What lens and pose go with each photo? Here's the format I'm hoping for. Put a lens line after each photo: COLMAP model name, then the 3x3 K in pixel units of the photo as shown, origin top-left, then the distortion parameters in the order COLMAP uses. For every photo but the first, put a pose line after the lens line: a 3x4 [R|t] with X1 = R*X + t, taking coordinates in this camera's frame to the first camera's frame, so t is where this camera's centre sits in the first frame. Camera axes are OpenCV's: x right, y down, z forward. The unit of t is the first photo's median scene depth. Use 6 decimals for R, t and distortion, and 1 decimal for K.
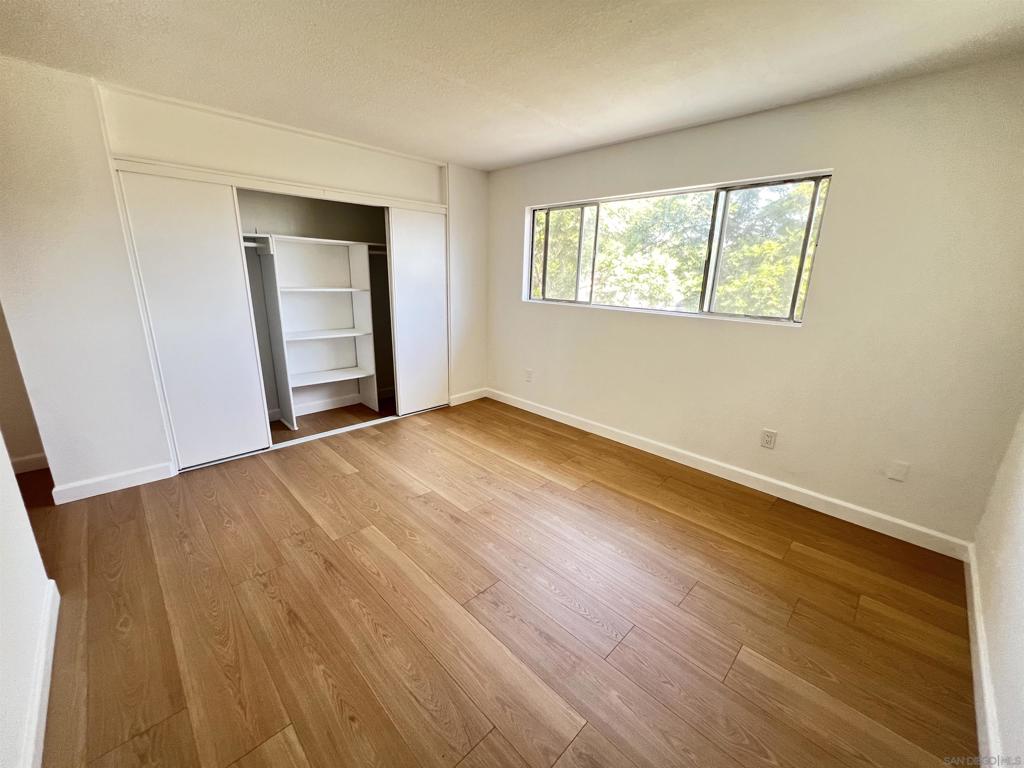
lens RADIAL K [[409.2, 0, 509.5], [0, 409.2, 382.0], [0, 0, 1]] dist [-0.008436, 0.003763]
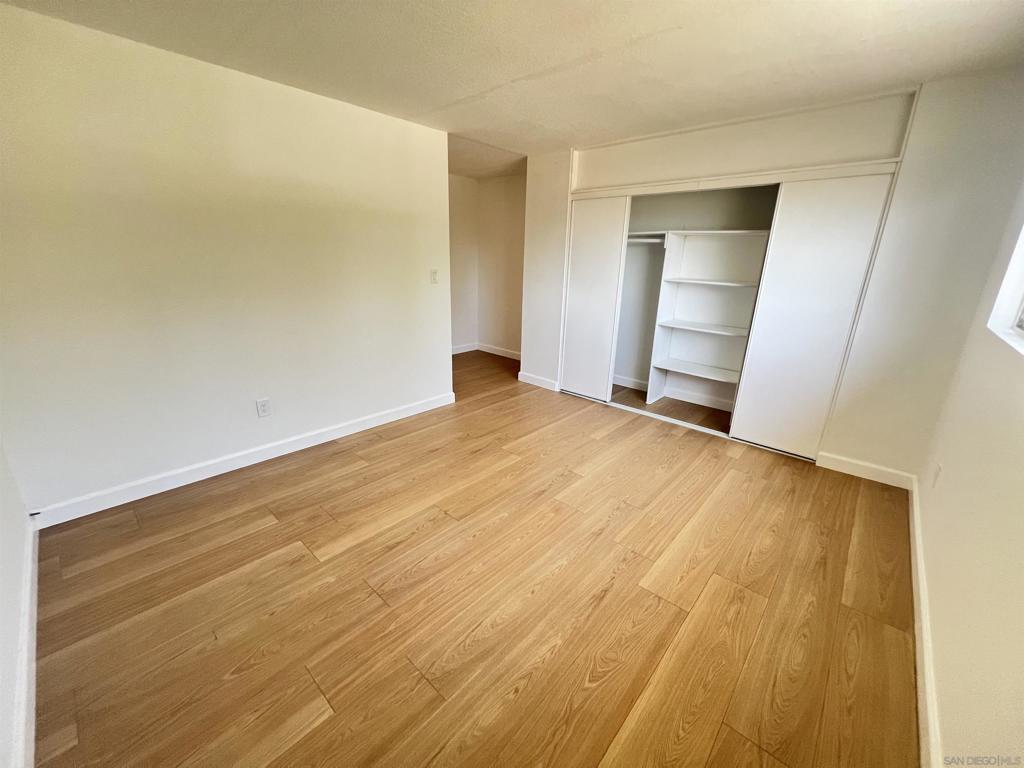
lens RADIAL K [[409.2, 0, 509.5], [0, 409.2, 382.0], [0, 0, 1]] dist [-0.008436, 0.003763]
pose [[0.048709, 0.272140, -0.961024, 0.608776], [-0.276339, 0.928280, 0.248862, -0.131314], [0.959825, 0.253446, 0.120419, 0.548279]]
